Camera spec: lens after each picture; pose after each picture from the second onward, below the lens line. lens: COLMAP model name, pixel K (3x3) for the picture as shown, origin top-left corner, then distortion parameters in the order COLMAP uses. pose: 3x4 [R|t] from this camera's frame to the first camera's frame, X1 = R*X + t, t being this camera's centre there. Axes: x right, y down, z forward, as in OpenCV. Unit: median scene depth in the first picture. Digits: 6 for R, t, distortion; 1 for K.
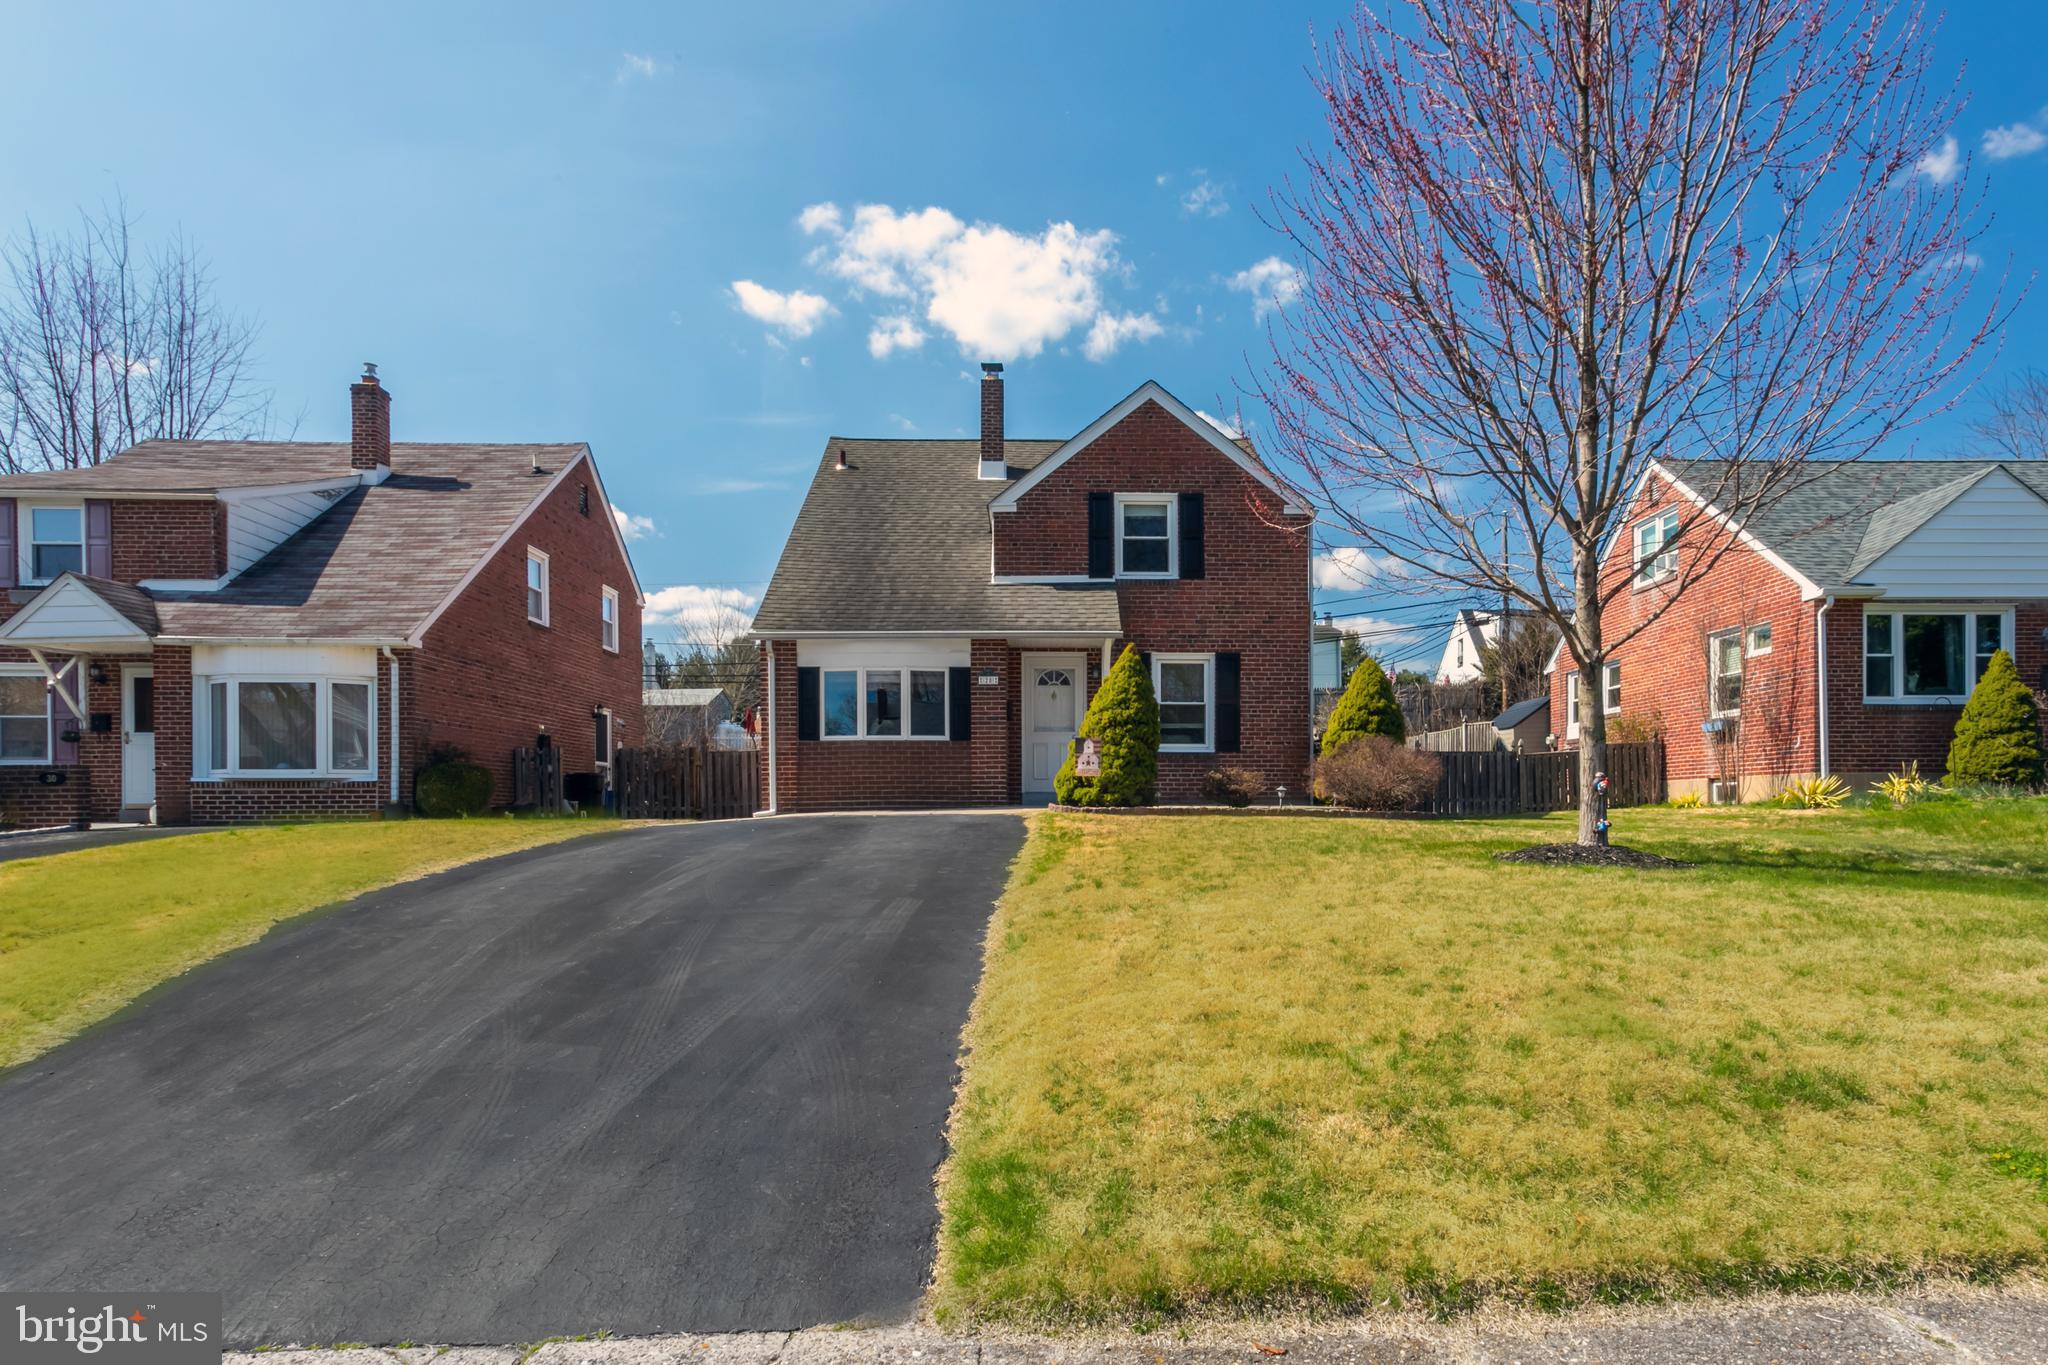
lens RADIAL K [[1037.3, 0, 1085.1], [0, 1037.3, 809.3], [0, 0, 1]] dist [-0.005231, -0.000012]
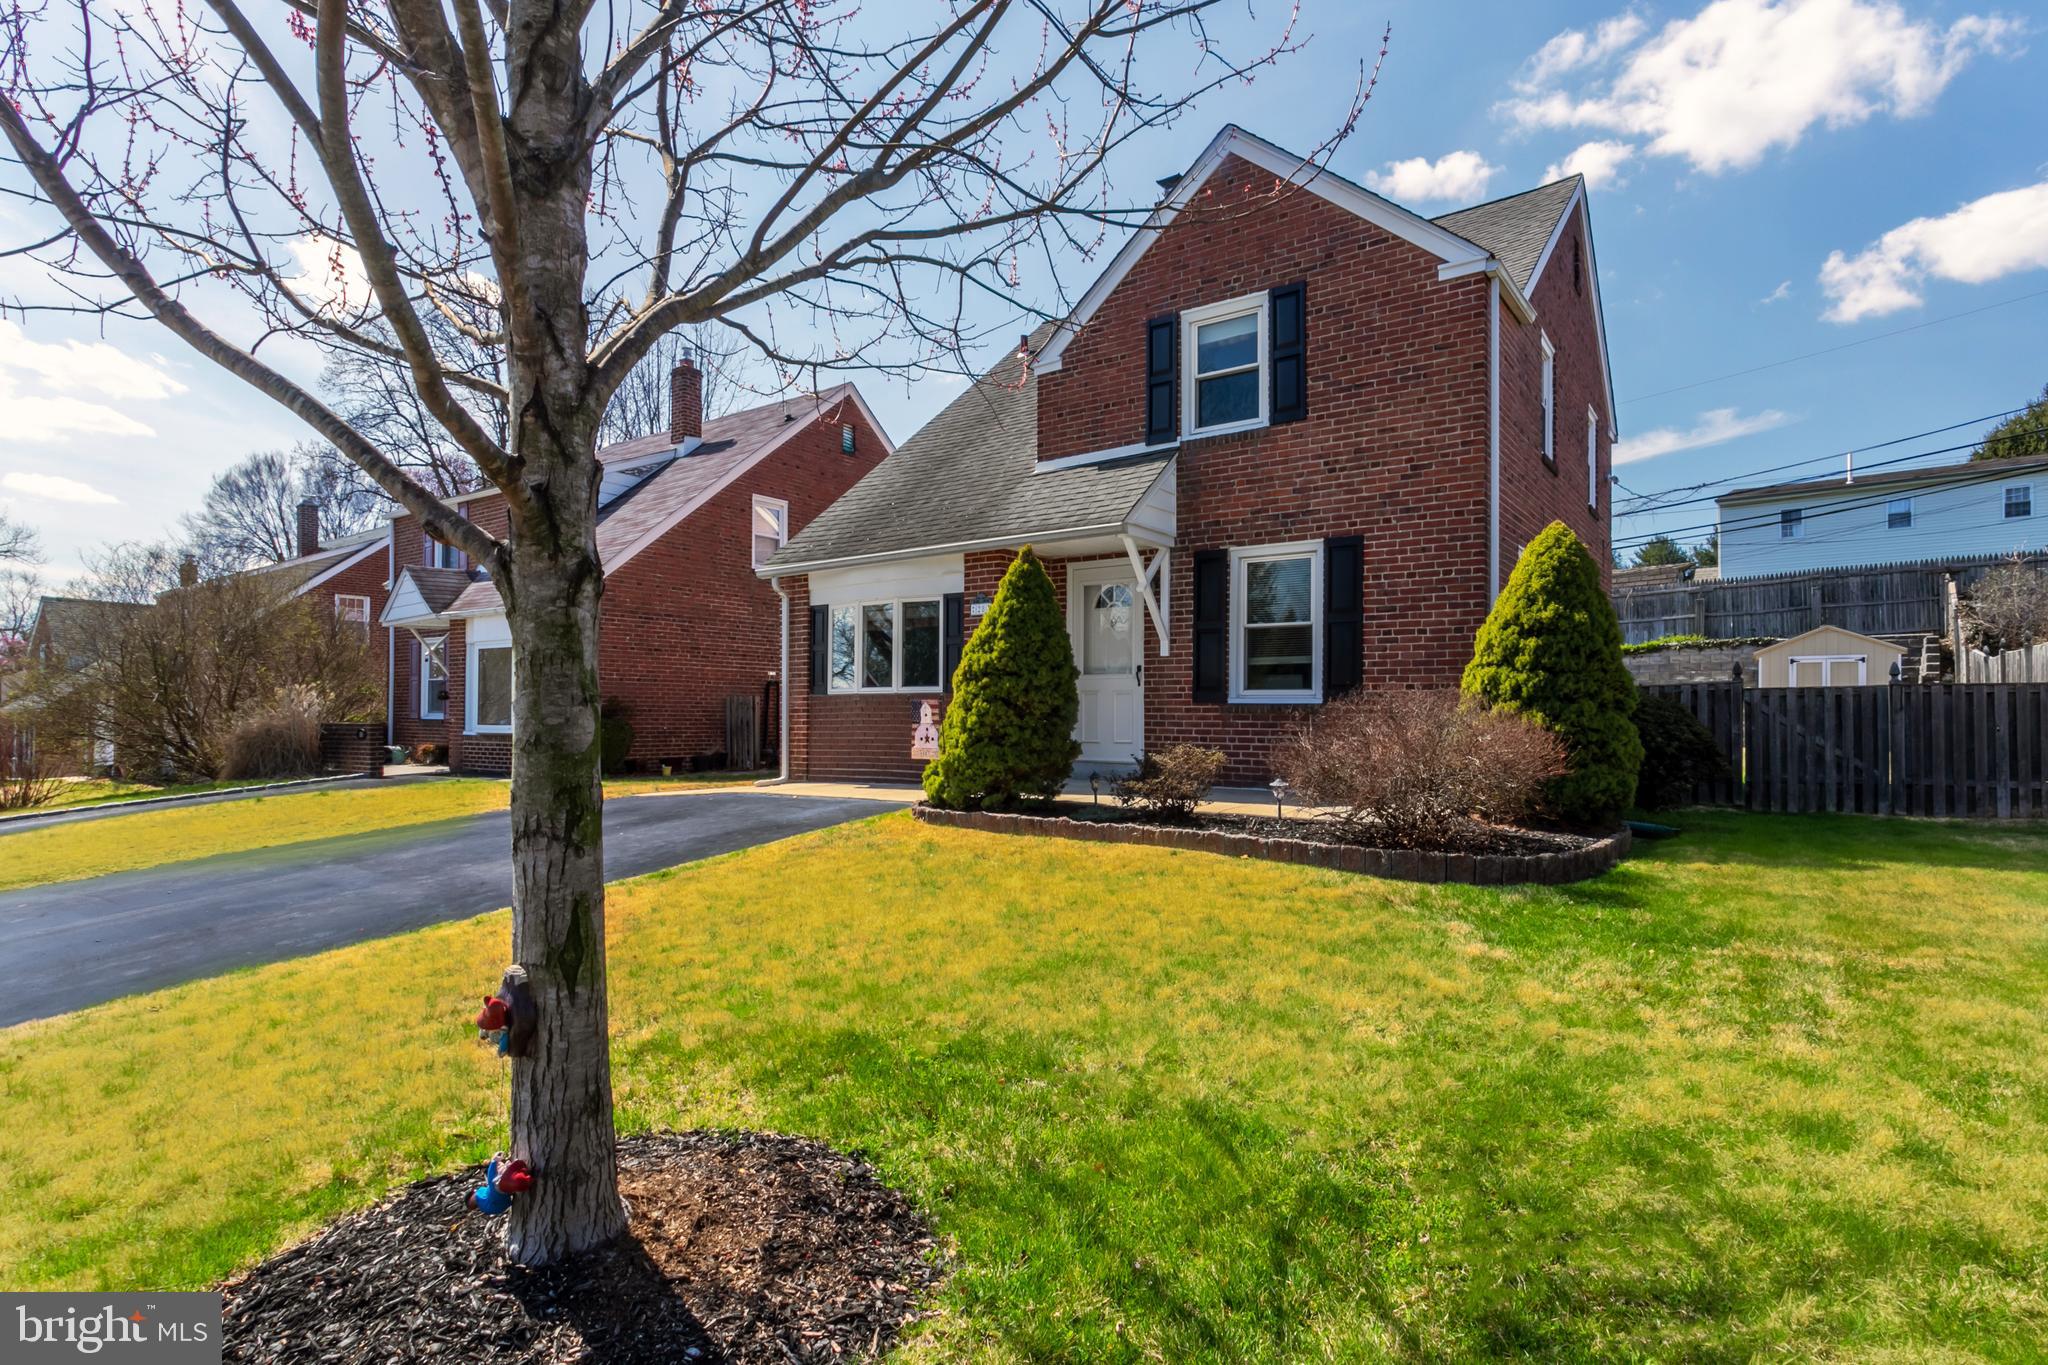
lens RADIAL K [[1037.3, 0, 1096.6], [0, 1037.3, 700.9], [0, 0, 1]] dist [-0.005231, -0.000012]
pose [[0.806598, -0.003946, -0.591088, 0.378153], [-0.003683, 0.999925, -0.011702, -0.049470], [0.591089, 0.011616, 0.806522, 0.441165]]
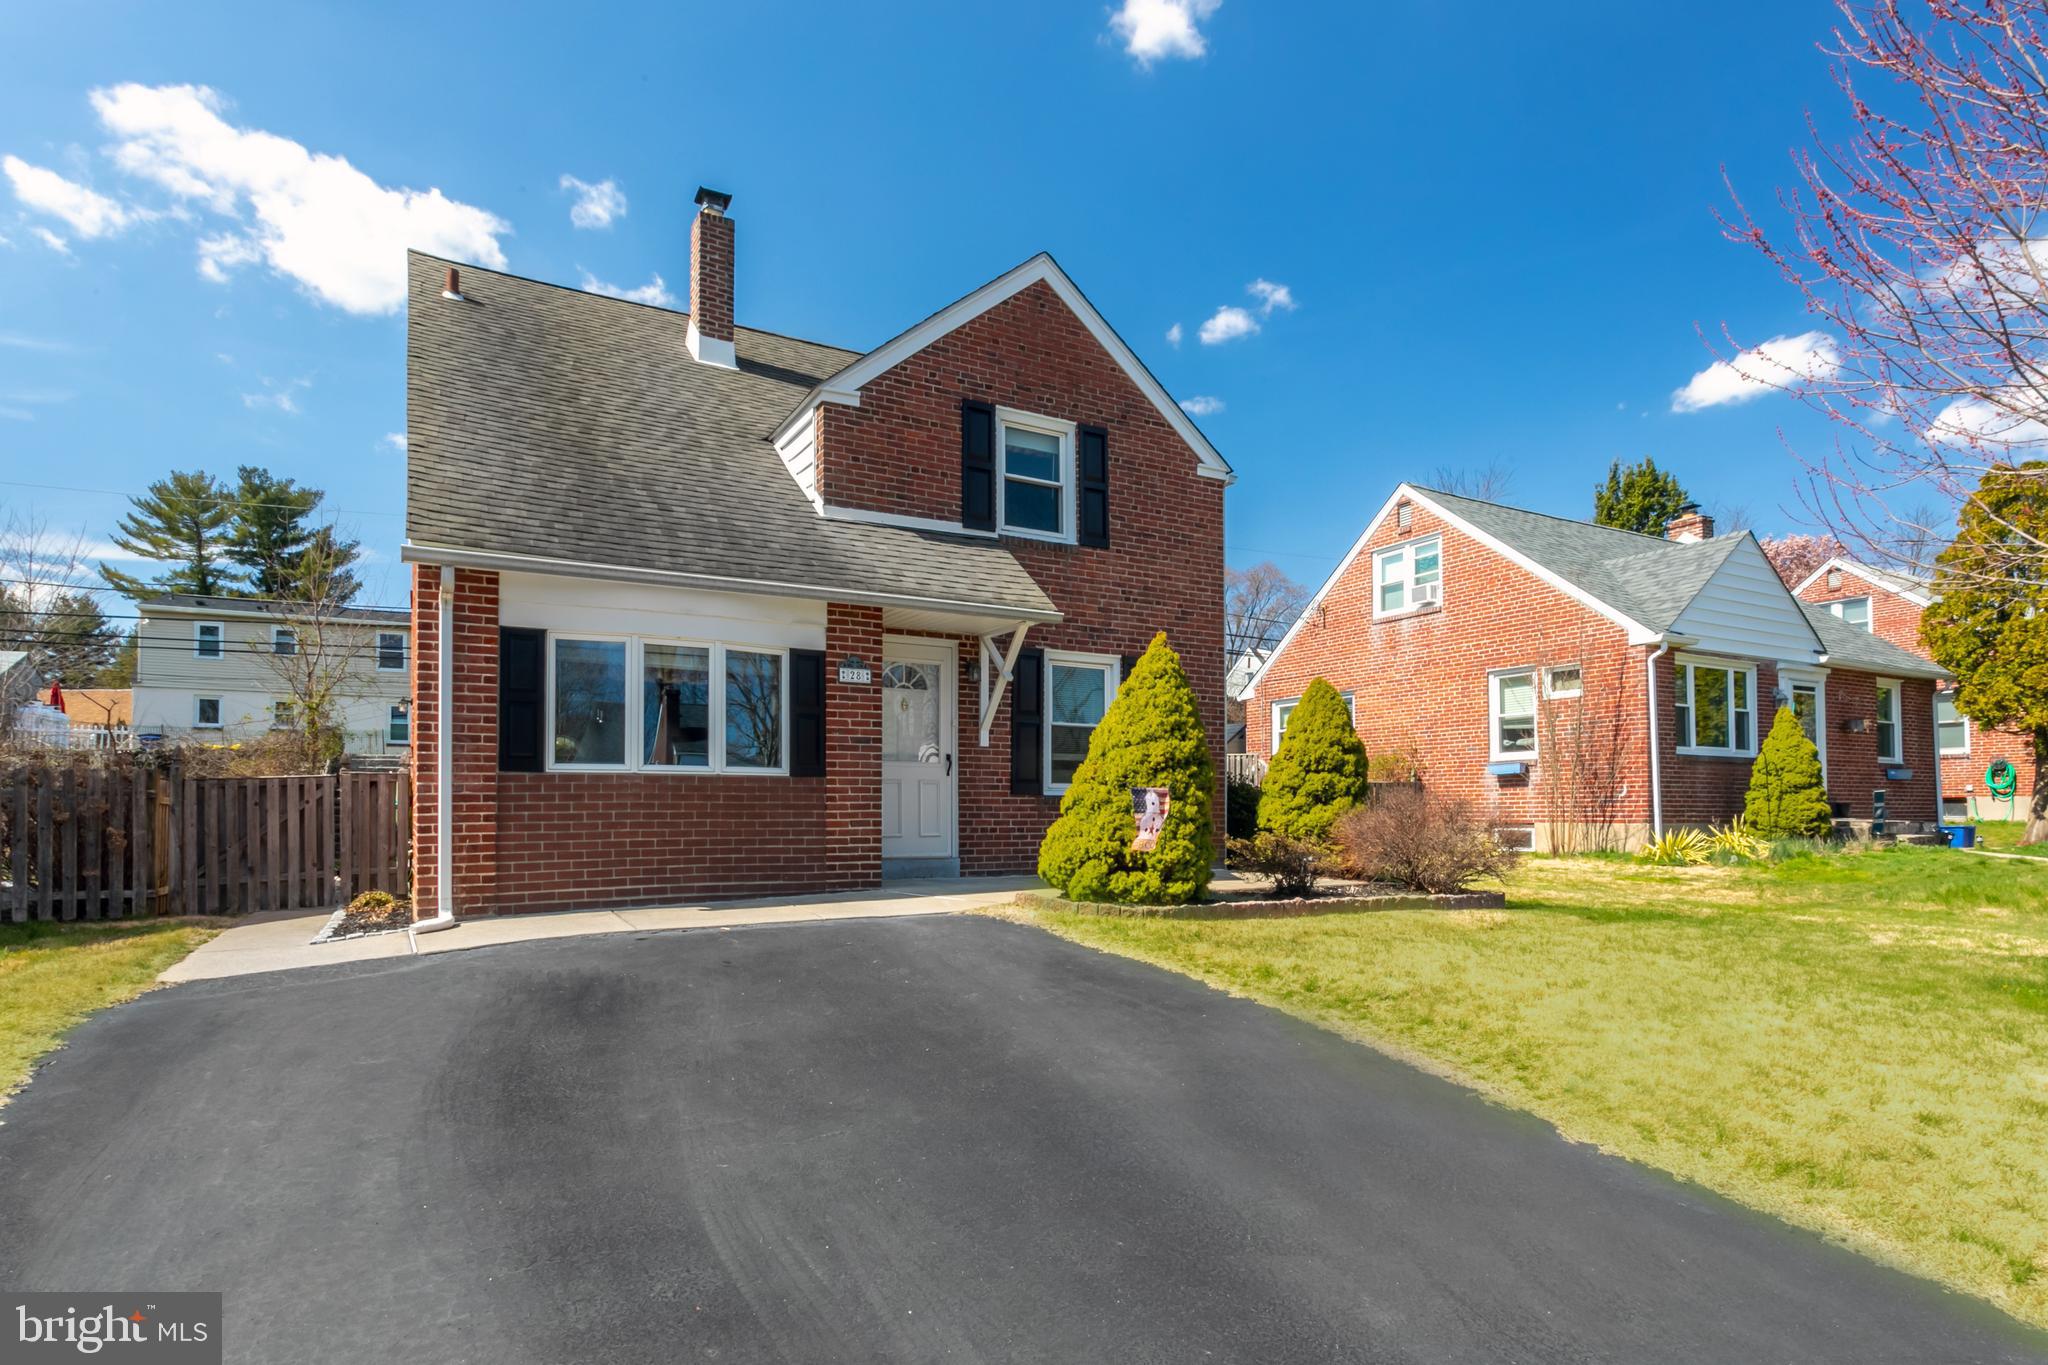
lens RADIAL K [[1037.3, 0, 986.6], [0, 1037.3, 780.0], [0, 0, 1]] dist [-0.005231, -0.000012]
pose [[0.888619, 0.015958, 0.458369, -0.280759], [-0.001616, 0.999497, -0.031665, -0.044163], [-0.458644, 0.027397, 0.888198, 0.421710]]
